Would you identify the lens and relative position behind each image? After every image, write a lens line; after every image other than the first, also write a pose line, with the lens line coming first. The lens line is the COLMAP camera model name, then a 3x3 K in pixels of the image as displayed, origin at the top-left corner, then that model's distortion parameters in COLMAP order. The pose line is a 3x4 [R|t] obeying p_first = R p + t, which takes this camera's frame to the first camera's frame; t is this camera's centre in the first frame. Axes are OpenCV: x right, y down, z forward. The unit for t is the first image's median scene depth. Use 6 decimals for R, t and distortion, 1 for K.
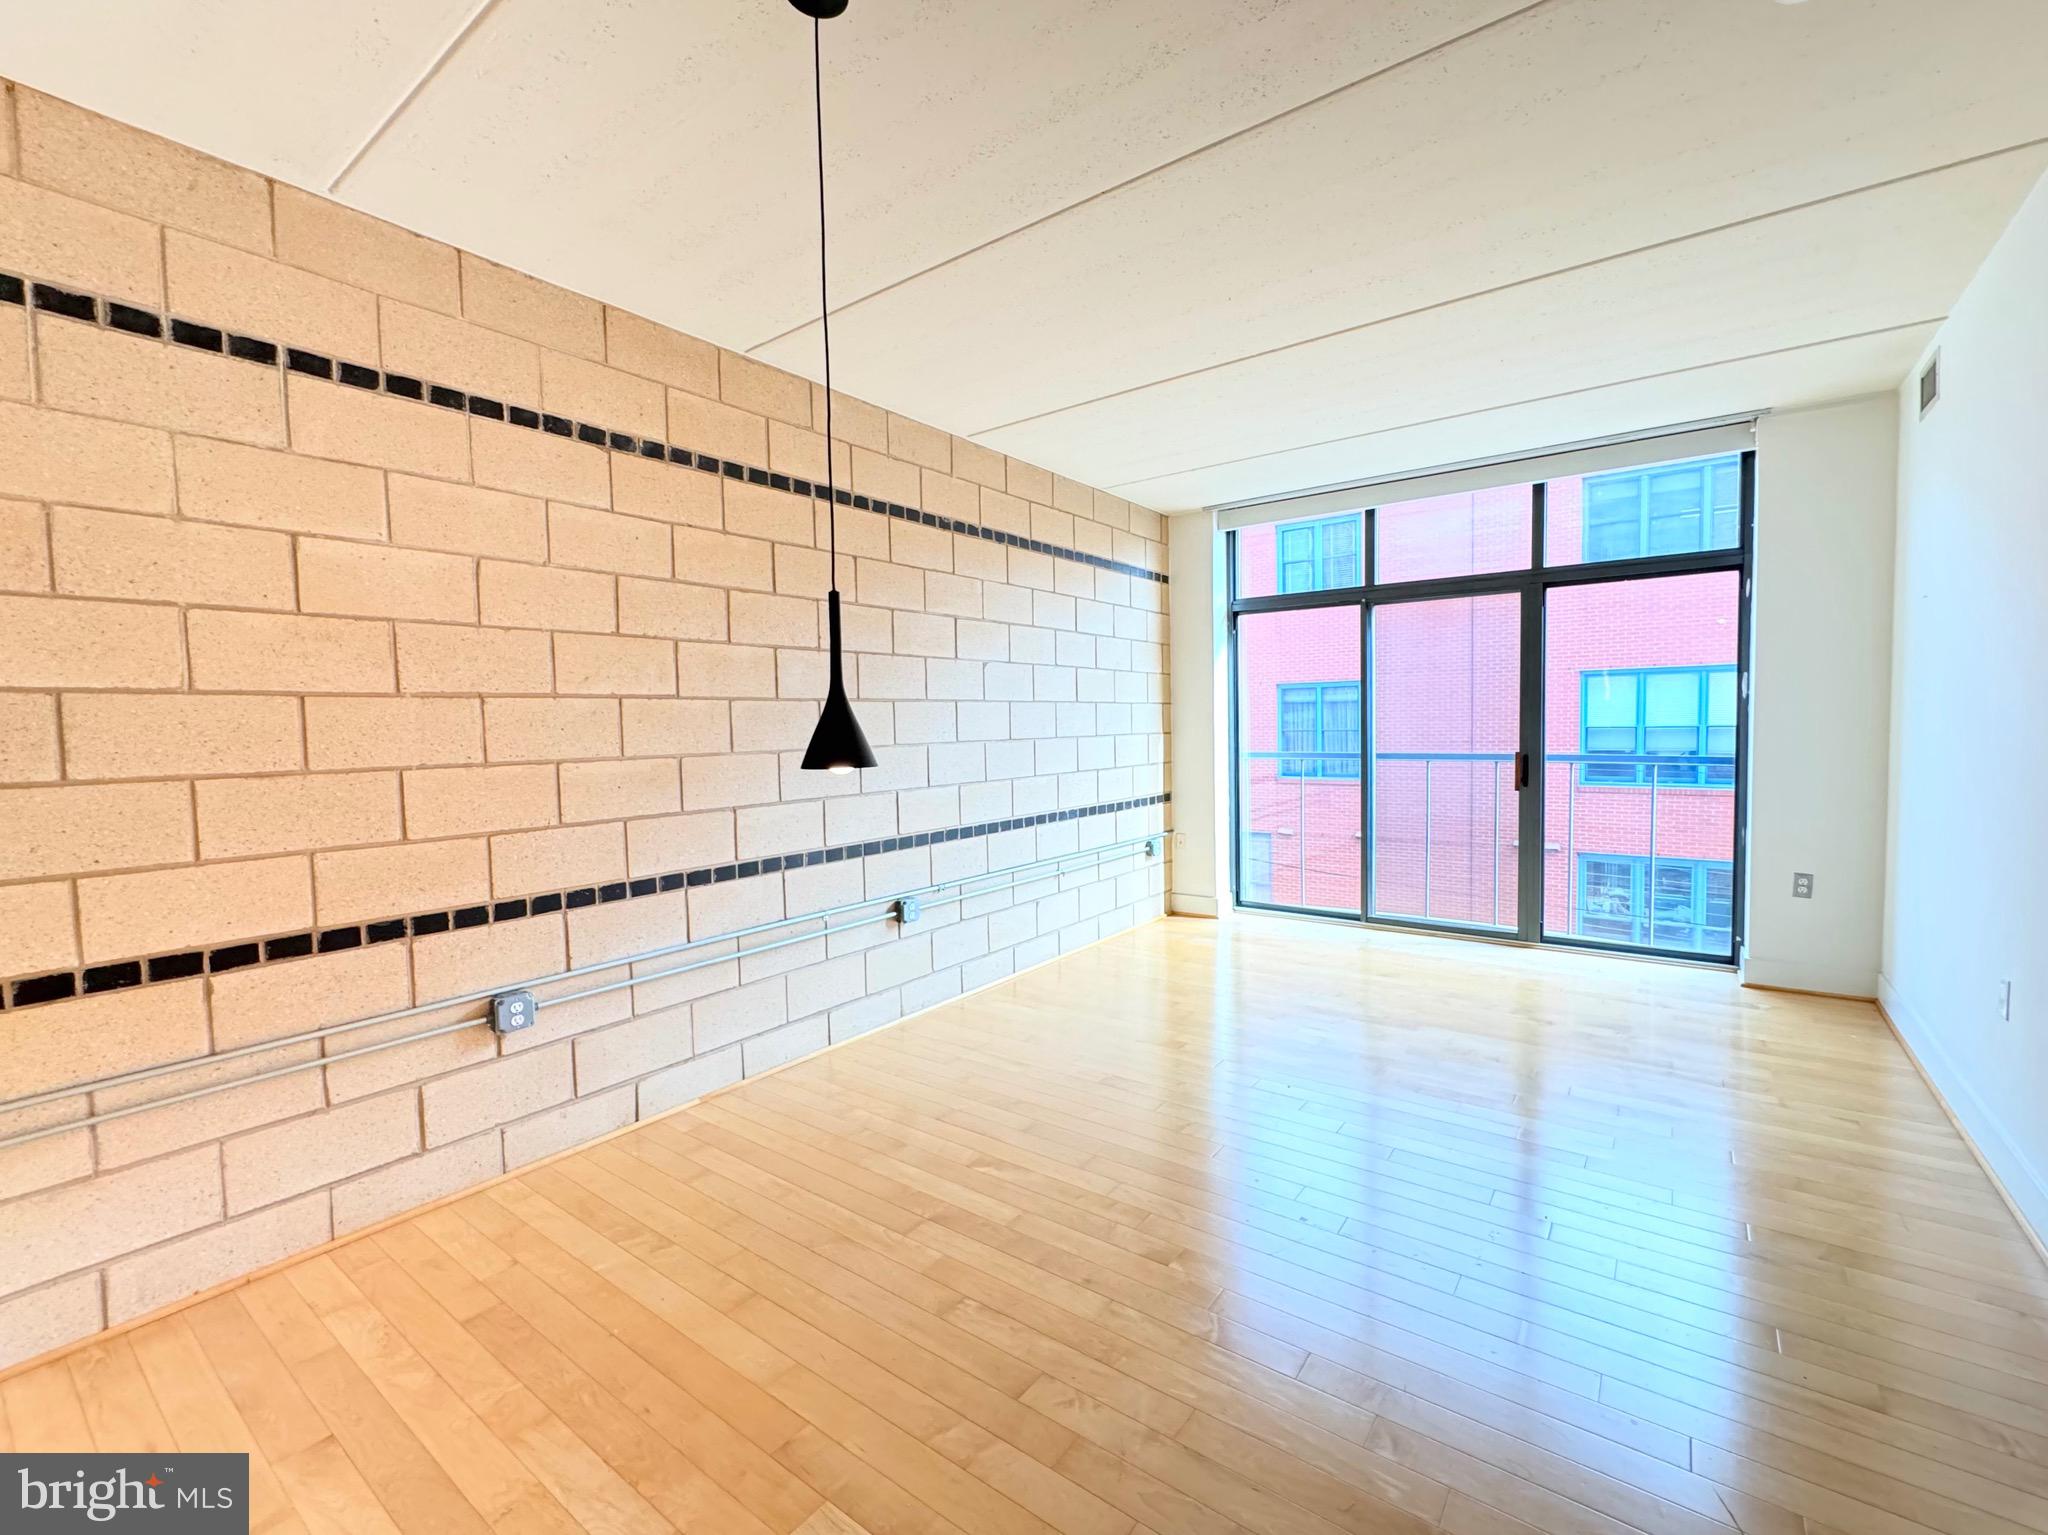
lens RADIAL K [[887.1, 0, 1035.5], [0, 887.1, 773.4], [0, 0, 1]] dist [0.001890, -0.000244]
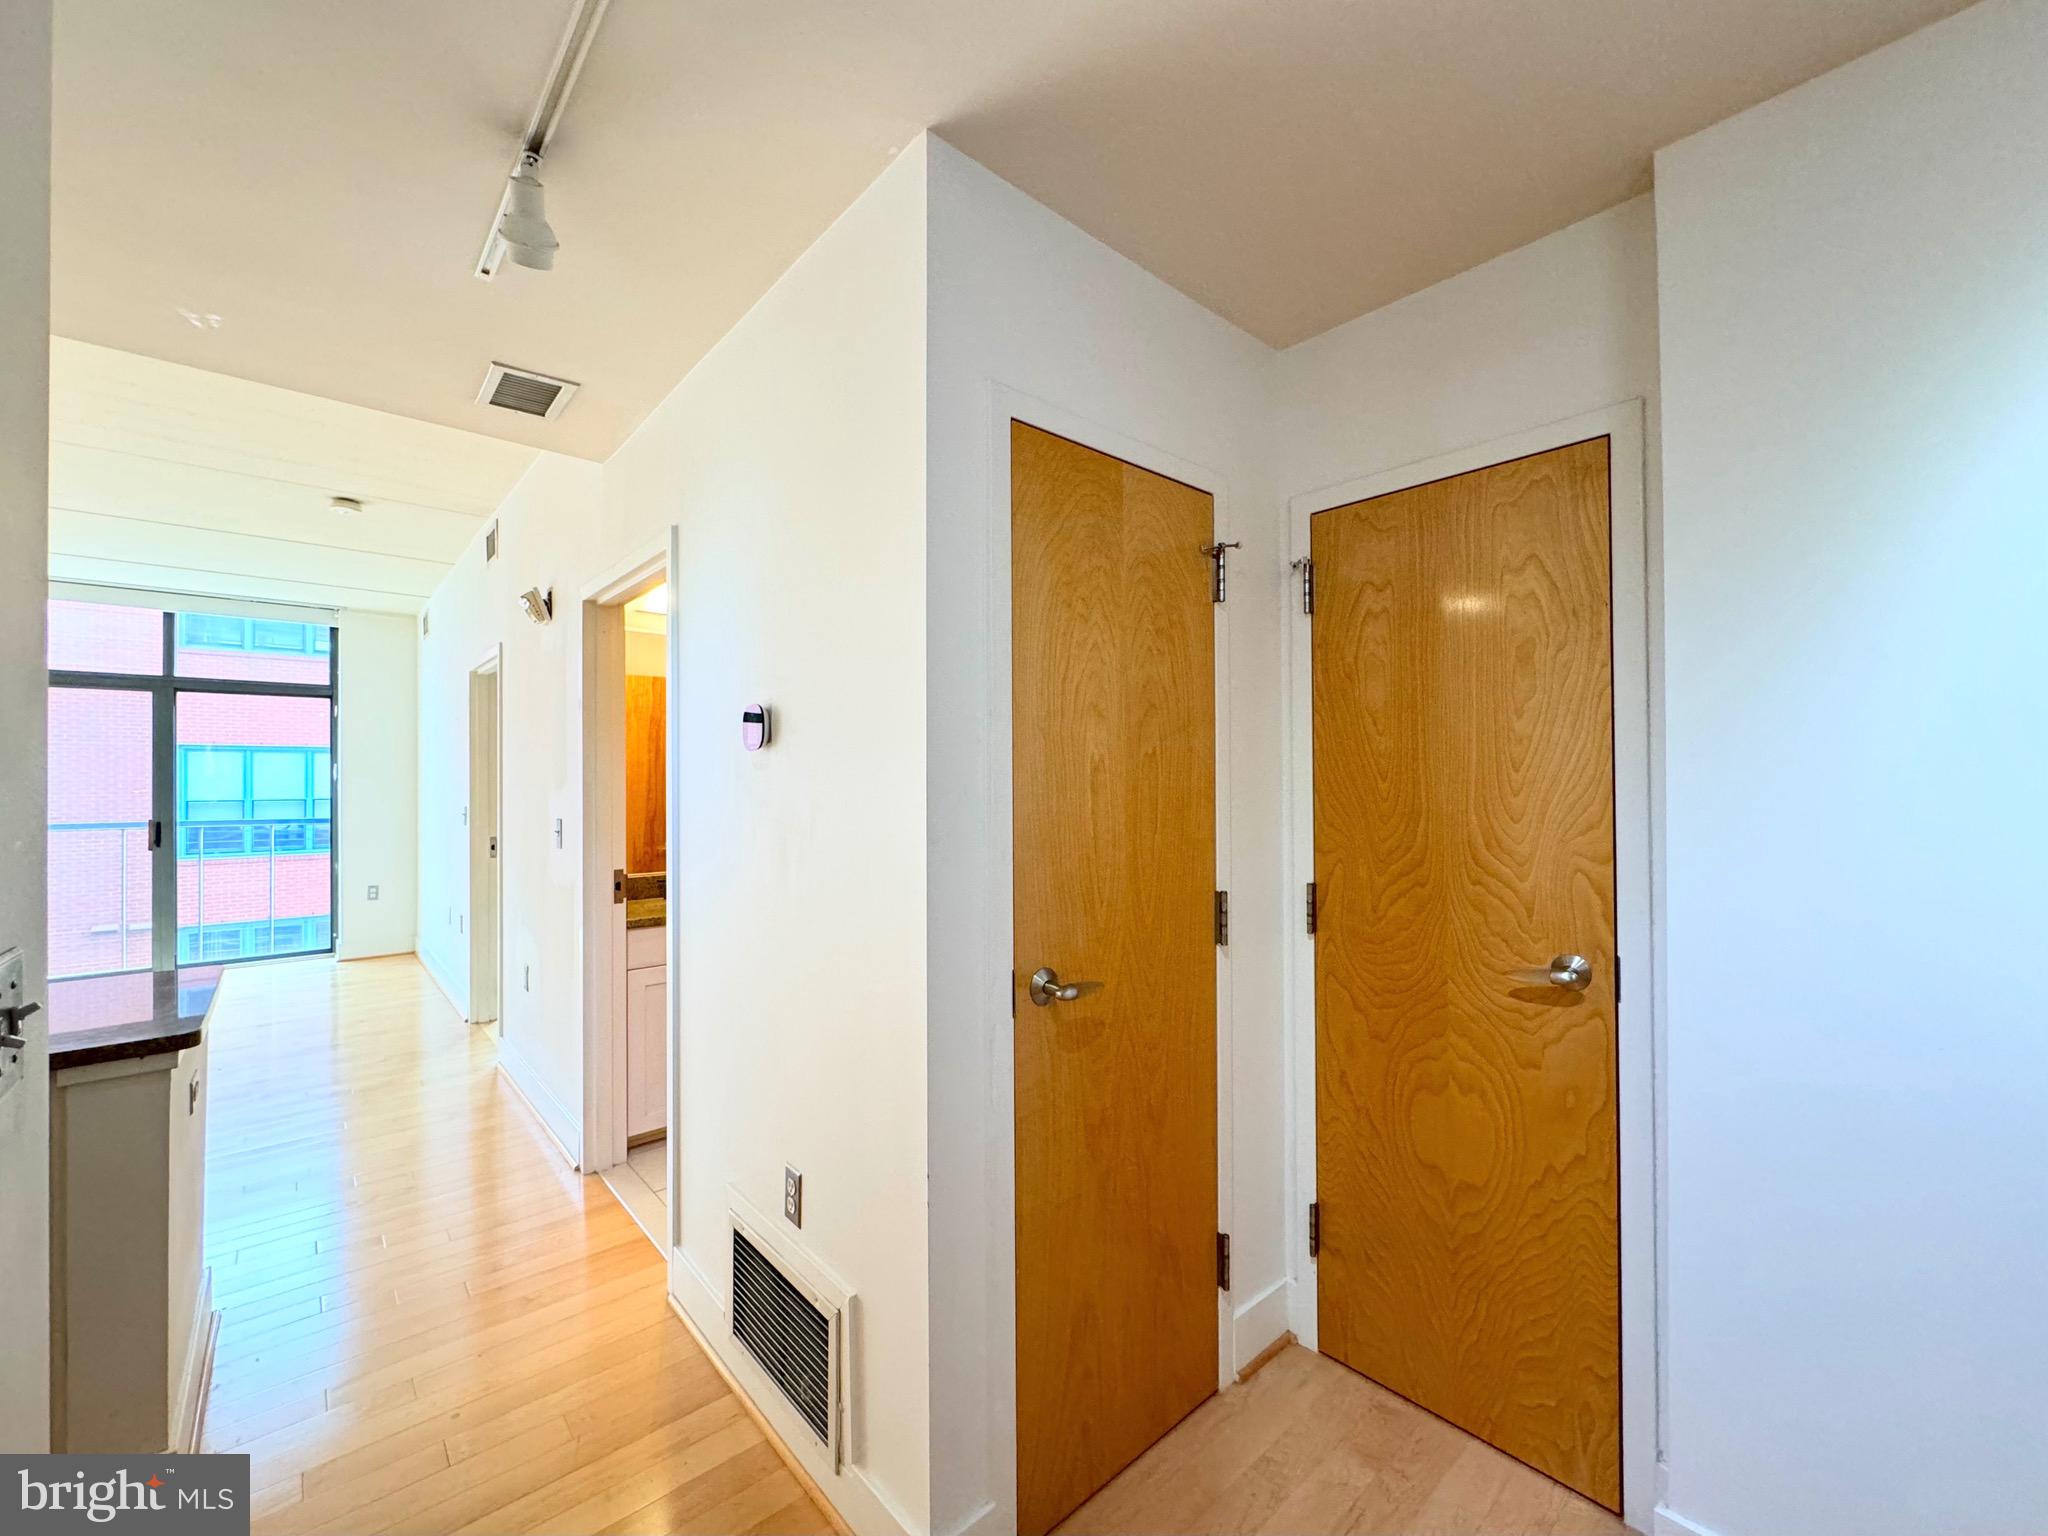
lens RADIAL K [[809.3, 0, 1025.4], [0, 809.3, 775.6], [0, 0, 1]] dist [-0.005958, 0.000532]
pose [[0.199639, 0.024824, 0.979555, -0.325076], [0.055297, 0.997801, -0.036556, 0.024048], [-0.978308, 0.061465, 0.197828, -0.436987]]
